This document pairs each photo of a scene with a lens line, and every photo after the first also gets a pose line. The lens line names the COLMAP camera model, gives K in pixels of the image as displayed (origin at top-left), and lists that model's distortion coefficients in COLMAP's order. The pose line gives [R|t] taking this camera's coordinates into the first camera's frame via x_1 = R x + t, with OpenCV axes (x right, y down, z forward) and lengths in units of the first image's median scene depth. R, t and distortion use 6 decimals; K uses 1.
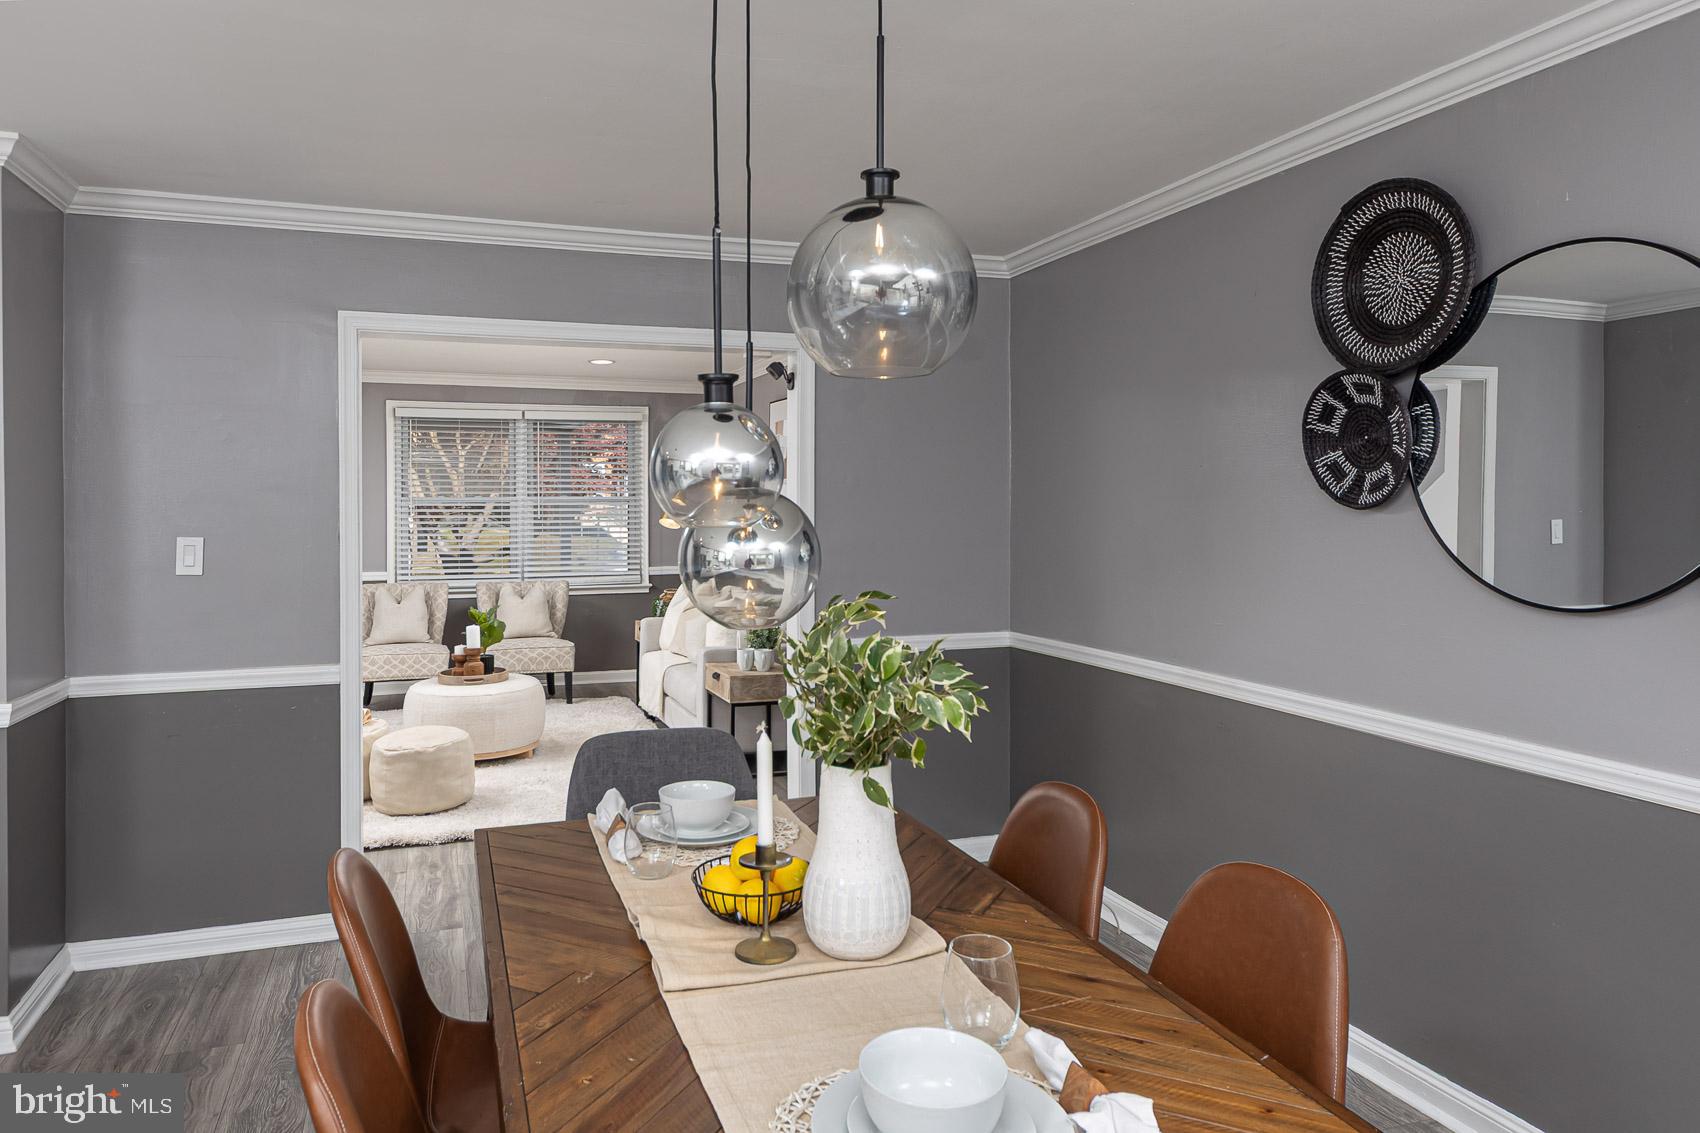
lens RADIAL K [[1121.2, 0, 824.7], [0, 1121.2, 495.2], [0, 0, 1]] dist [-0.010966, 0.017525]
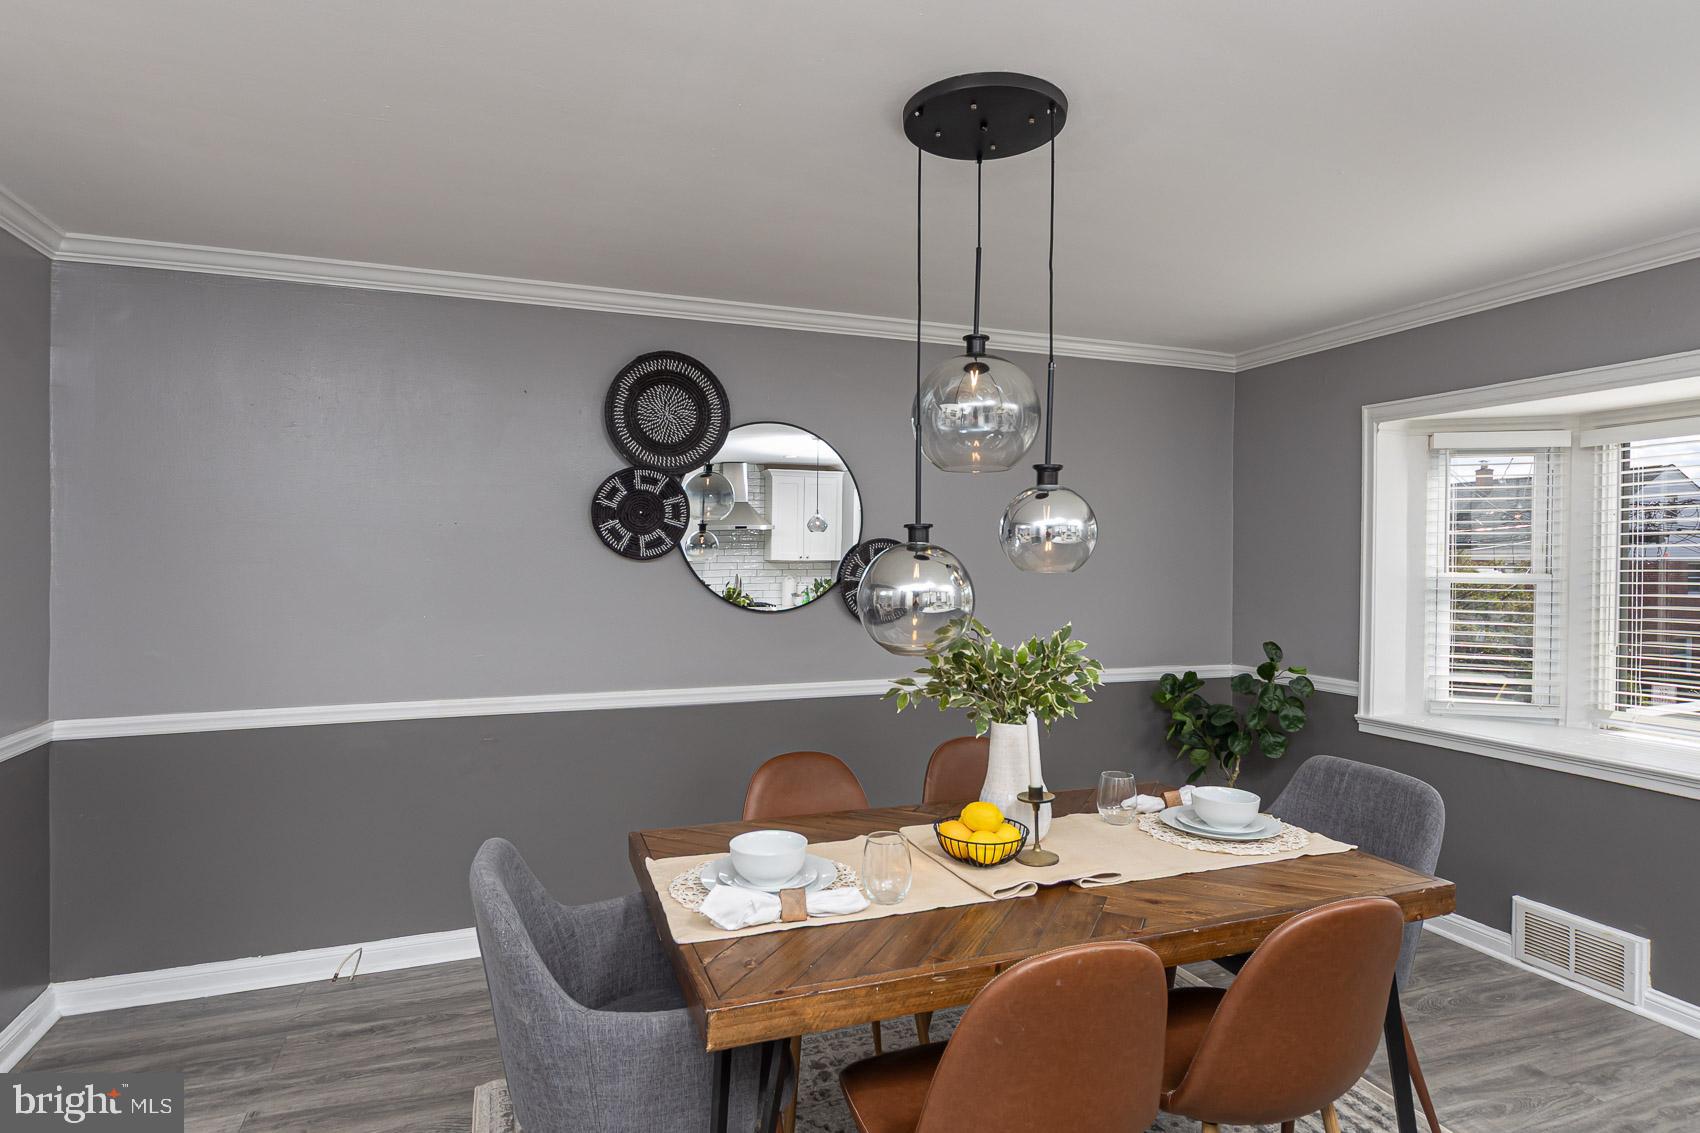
lens RADIAL K [[890.6, 0, 813.8], [0, 890.6, 552.7], [0, 0, 1]] dist [-0.001306, 0.001101]
pose [[0.006389, 0.005727, 0.999963, -0.724926], [-0.007643, 0.999955, -0.005678, 0.008088], [-0.999950, -0.007606, 0.006432, 0.761308]]
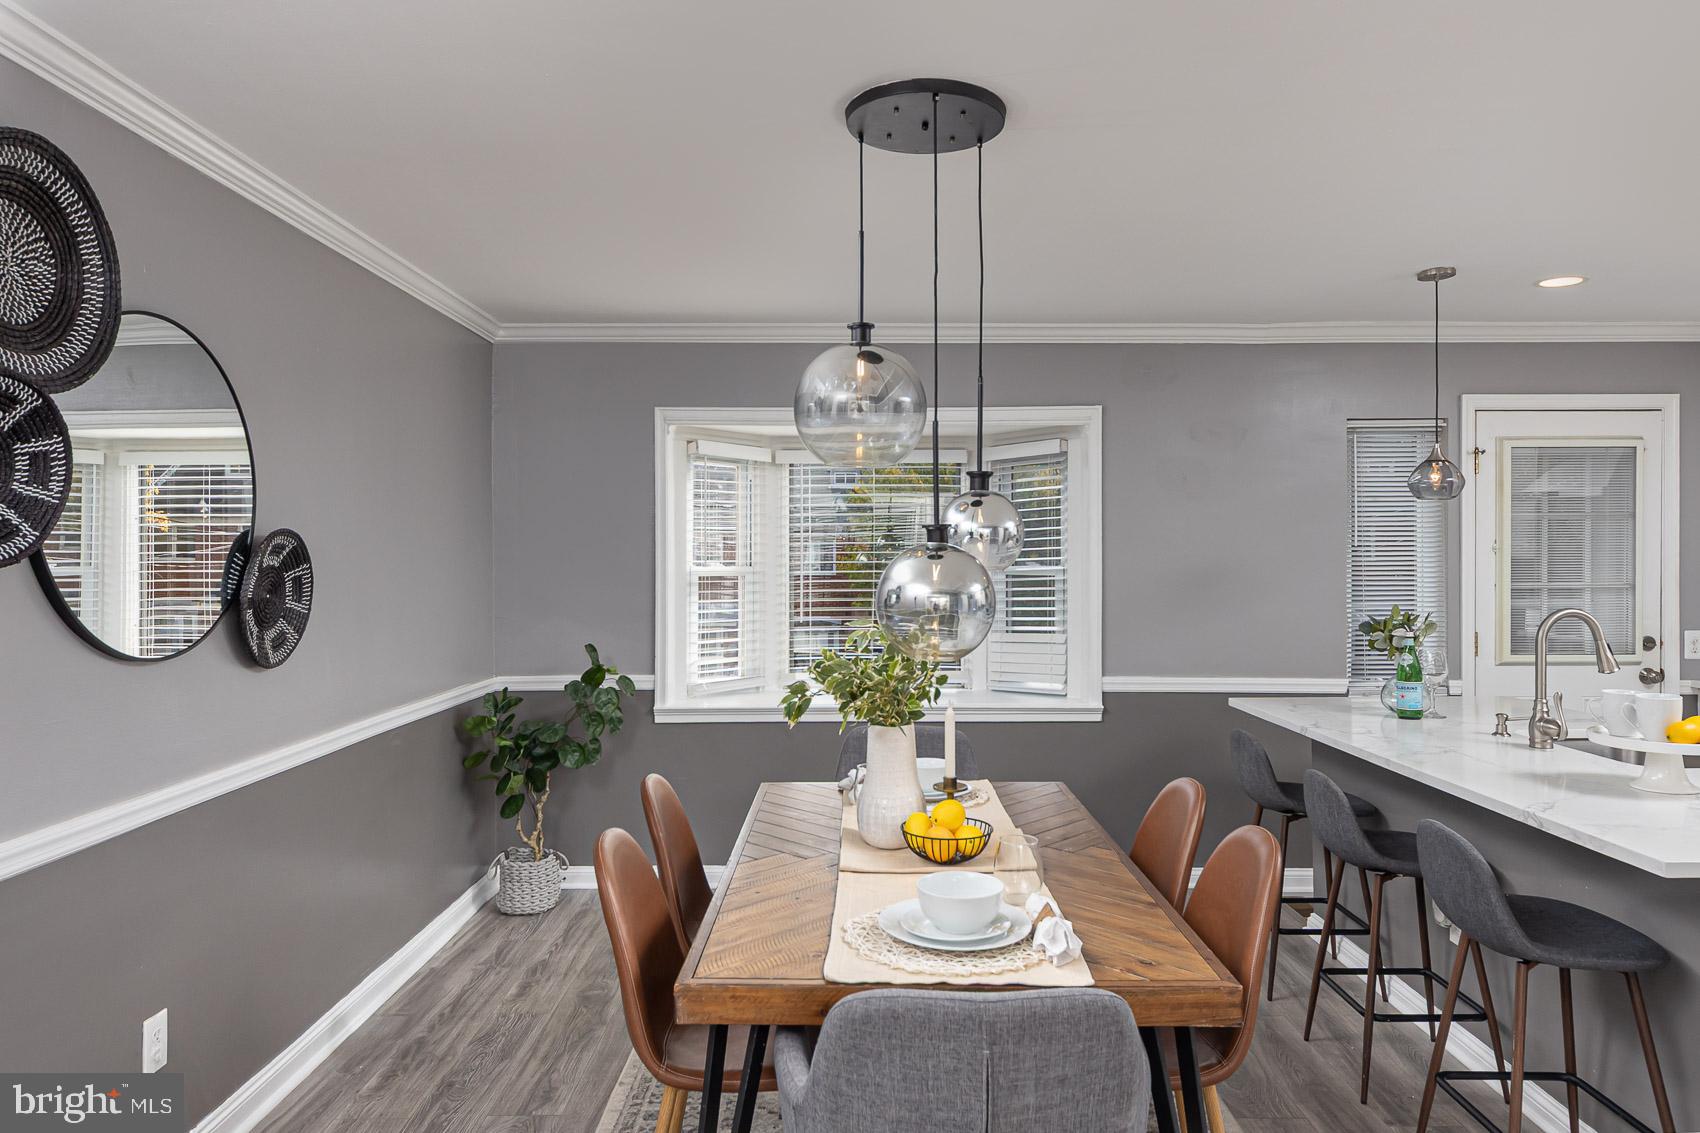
lens RADIAL K [[1121.2, 0, 863.1], [0, 1121.2, 543.5], [0, 0, 1]] dist [-0.010966, 0.017525]
pose [[-0.941393, 0.005819, 0.337261, -0.273385], [0.002216, 0.999936, -0.011069, 0.005168], [-0.337304, -0.009673, -0.941346, 1.474000]]
